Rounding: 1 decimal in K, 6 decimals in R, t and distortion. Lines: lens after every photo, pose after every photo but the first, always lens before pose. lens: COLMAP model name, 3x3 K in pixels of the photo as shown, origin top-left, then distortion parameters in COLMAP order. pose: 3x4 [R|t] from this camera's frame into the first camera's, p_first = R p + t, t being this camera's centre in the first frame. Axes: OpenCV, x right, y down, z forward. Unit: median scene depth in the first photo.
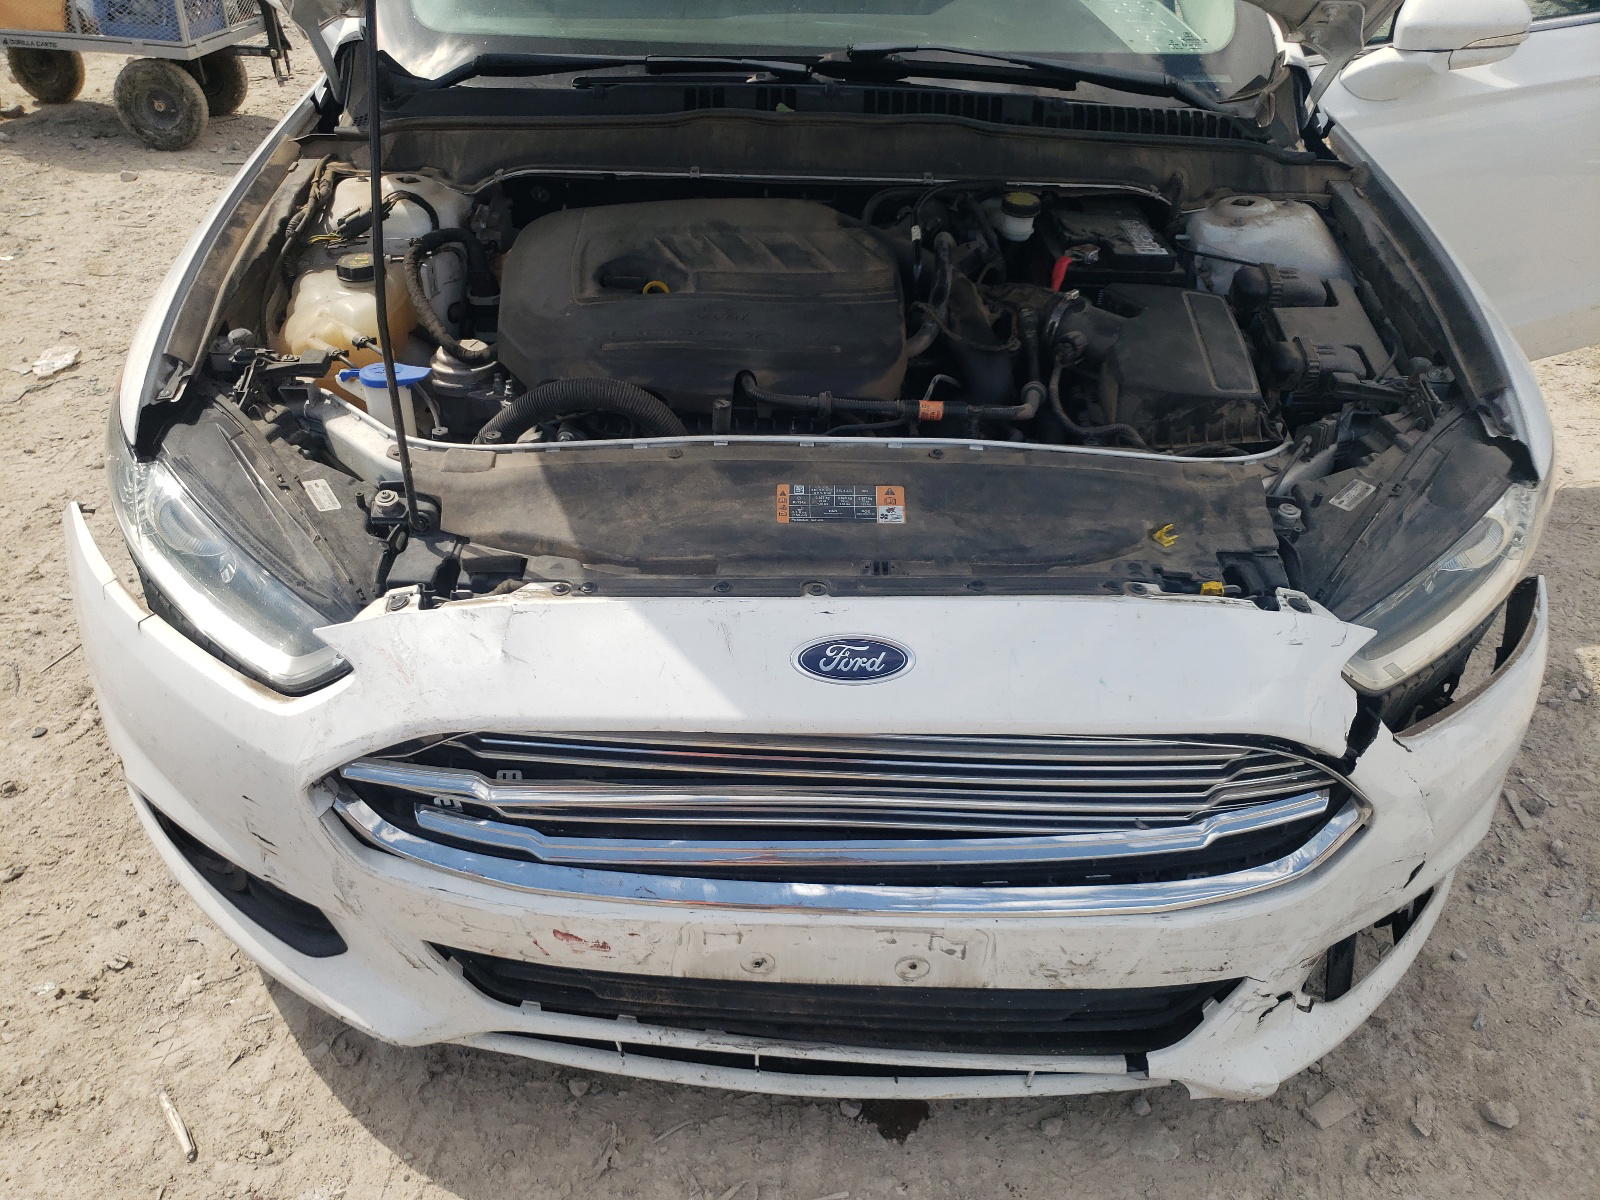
lens RADIAL K [[1274.8, 0, 800.0], [0, 1274.8, 600.0], [0, 0, 1]] dist [-0.057597, 0.089917]
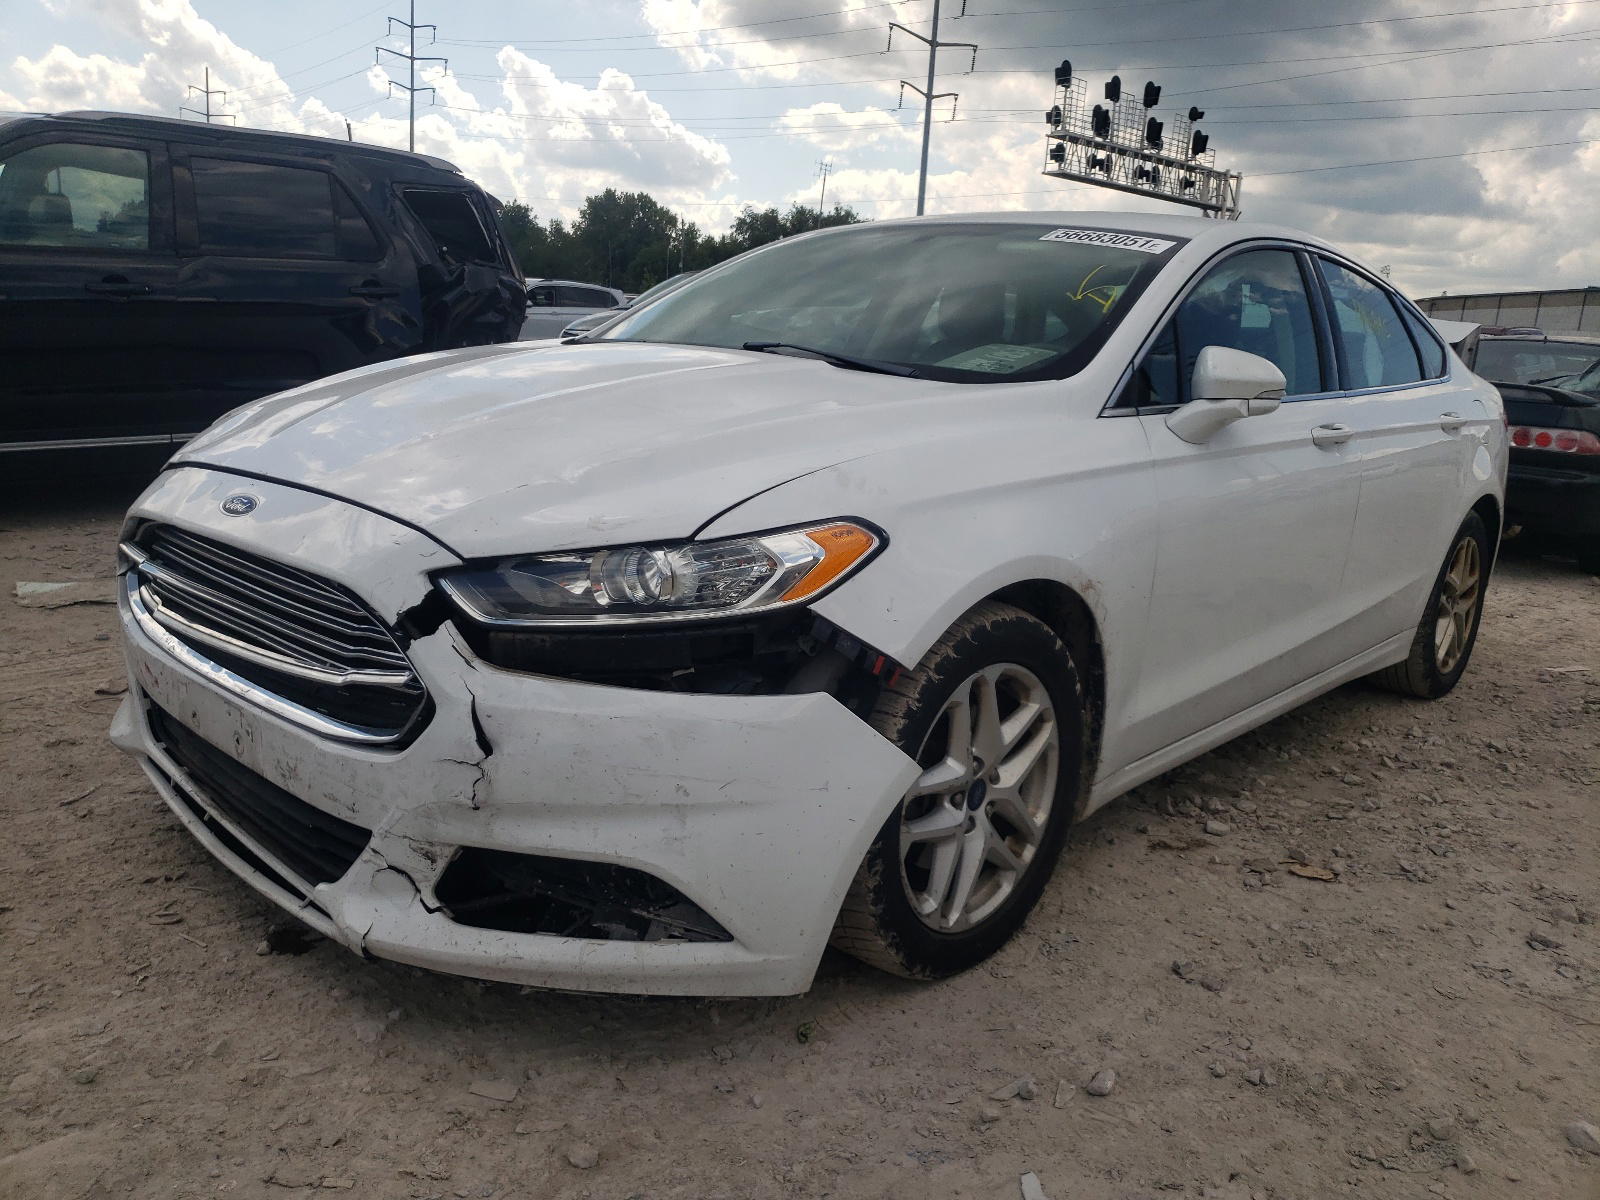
lens RADIAL K [[1274.8, 0, 800.0], [0, 1274.8, 600.0], [0, 0, 1]] dist [-0.057597, 0.089917]
pose [[0.747452, 0.171771, -0.641725, 1.317679], [-0.425656, 0.865480, -0.264121, 0.218023], [0.510032, 0.470572, 0.720020, 0.144367]]
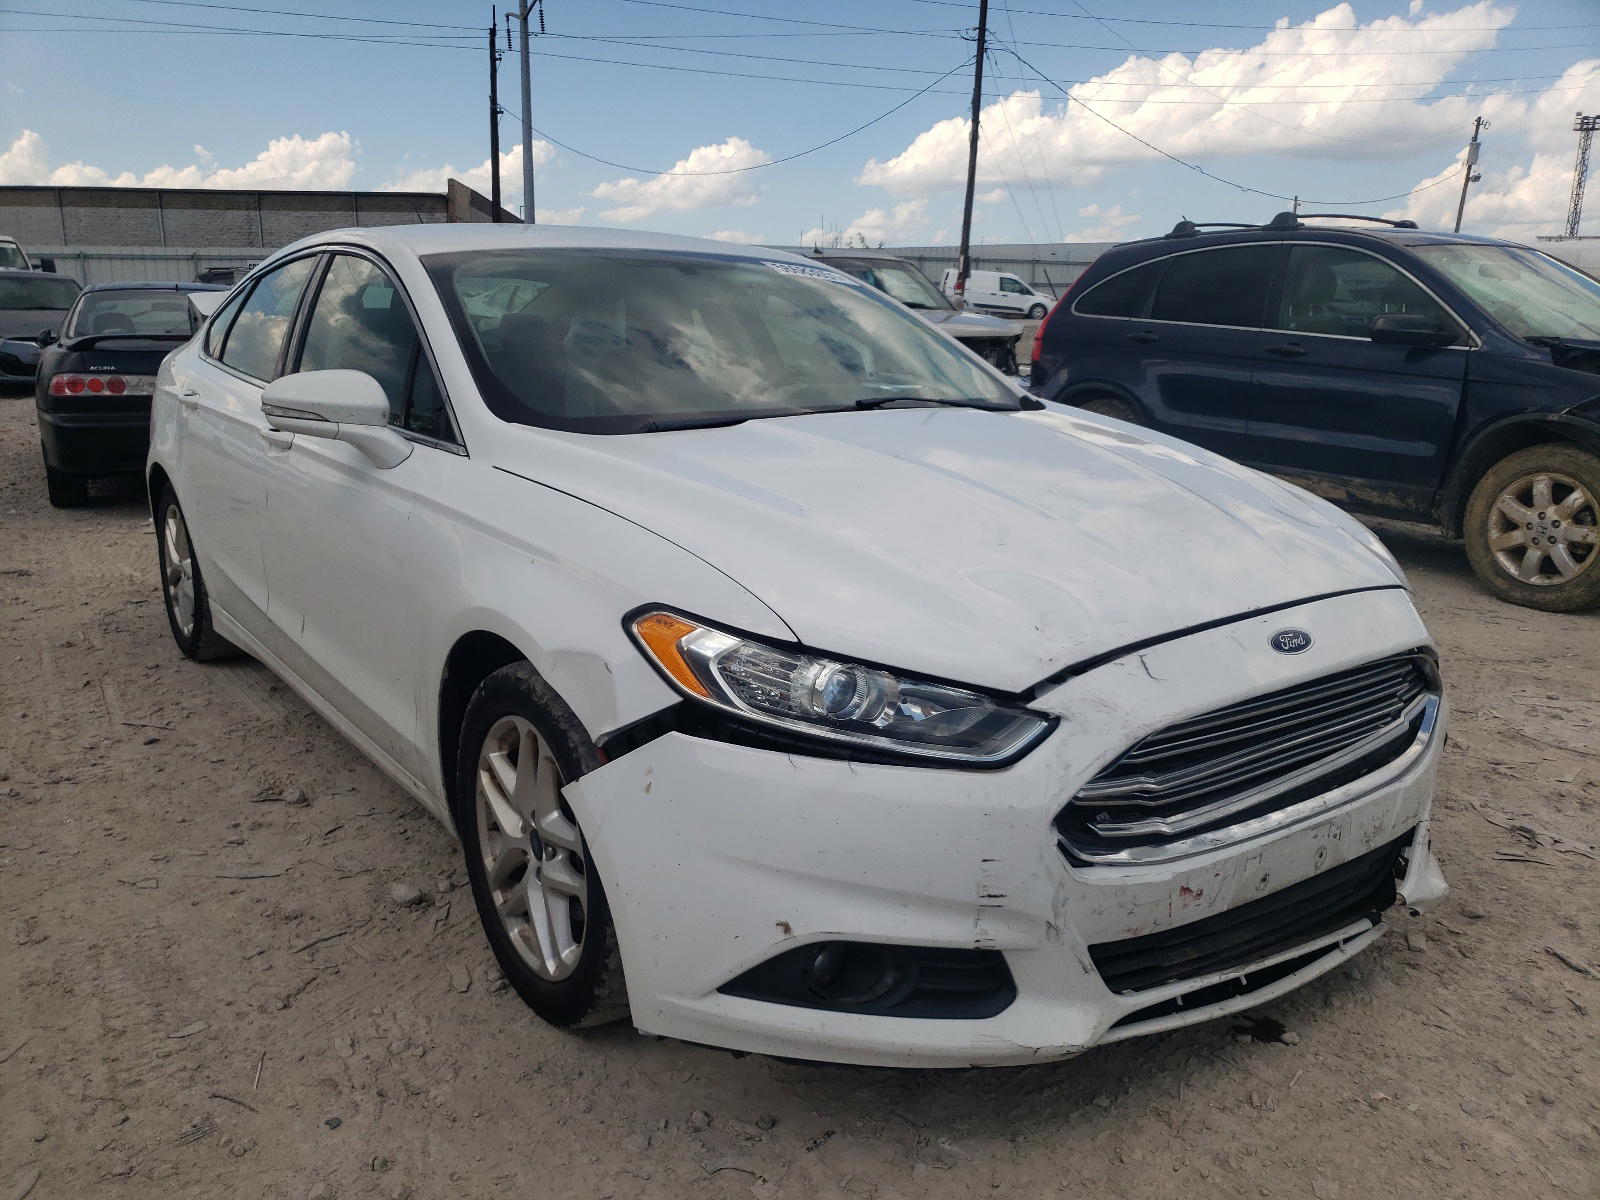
lens RADIAL K [[1256.8, 0, 800.0], [0, 1256.8, 600.0], [0, 0, 1]] dist [0.001814, -0.011916]
pose [[0.812142, -0.153263, 0.562971, -1.091836], [0.343969, 0.905146, -0.249792, 0.143981], [-0.471287, 0.396511, 0.787825, -0.047325]]
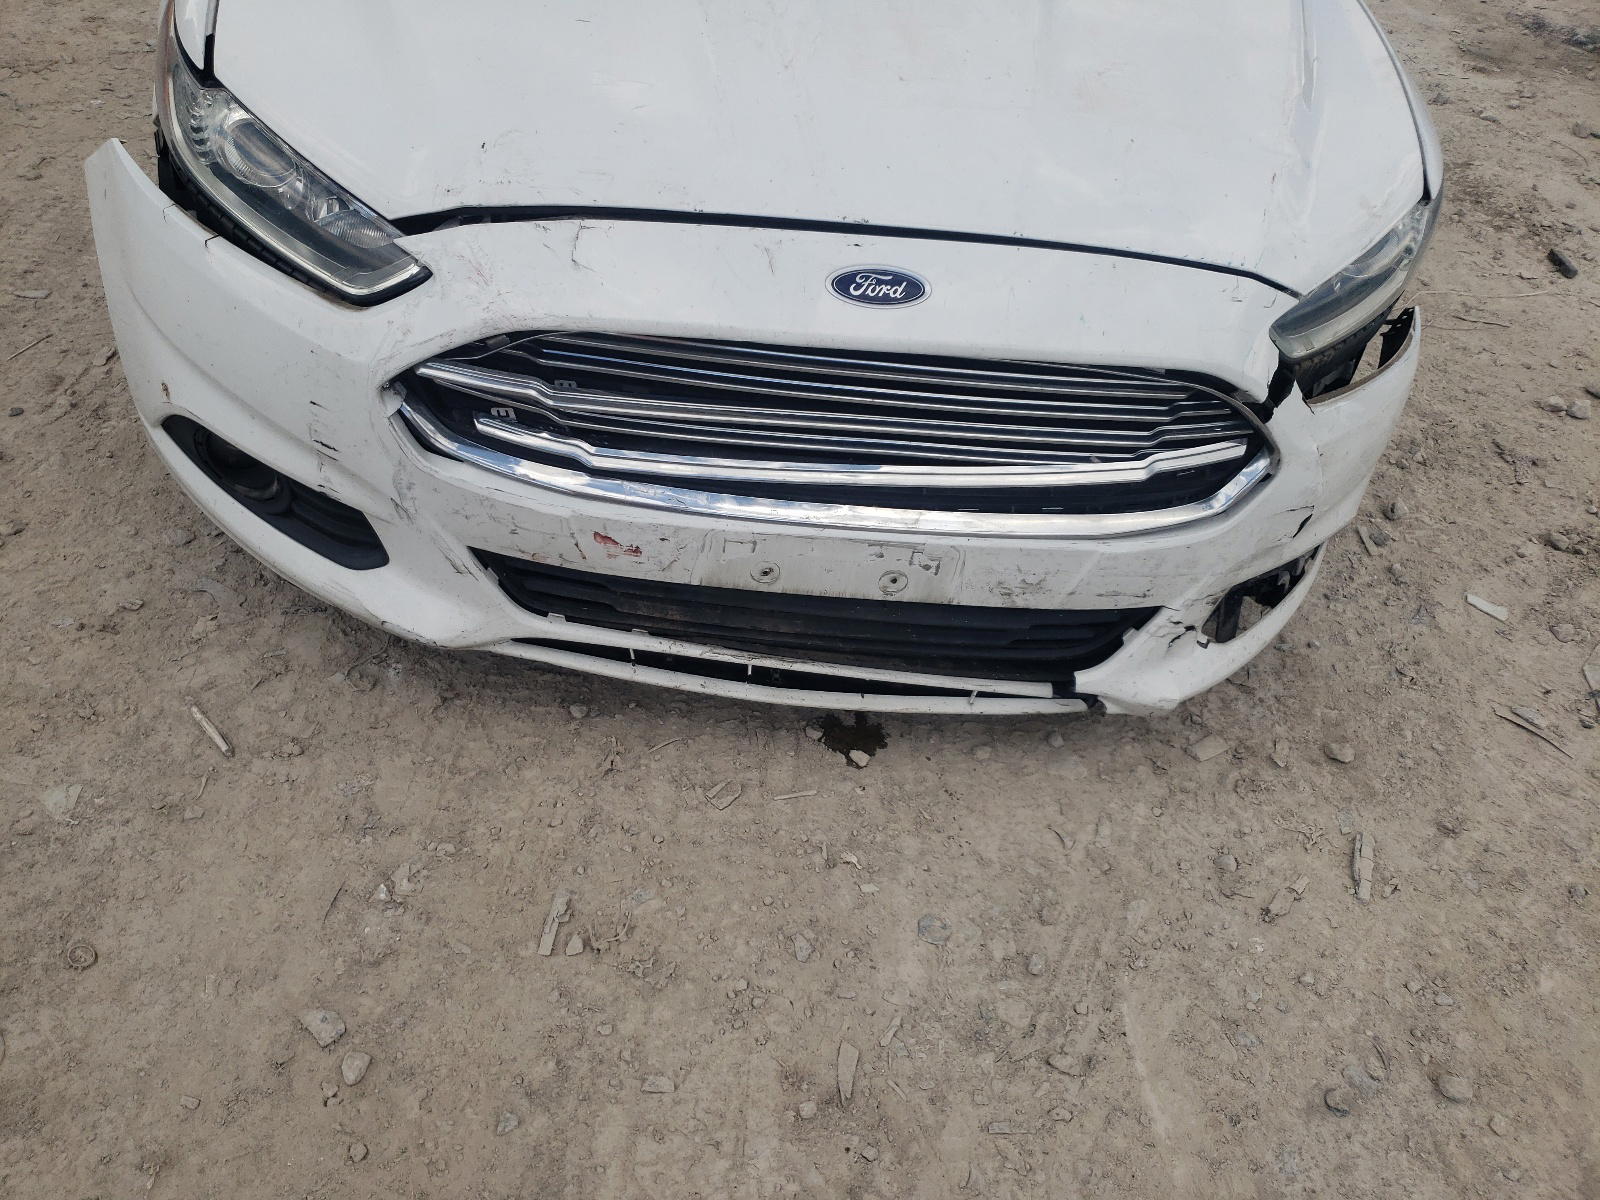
lens RADIAL K [[1256.8, 0, 800.0], [0, 1256.8, 600.0], [0, 0, 1]] dist [0.001814, -0.011916]
pose [[0.992363, 0.038046, 0.117338, -0.116176], [-0.050555, 0.993129, 0.105543, 0.160216], [-0.112516, -0.110669, 0.987468, -0.129676]]
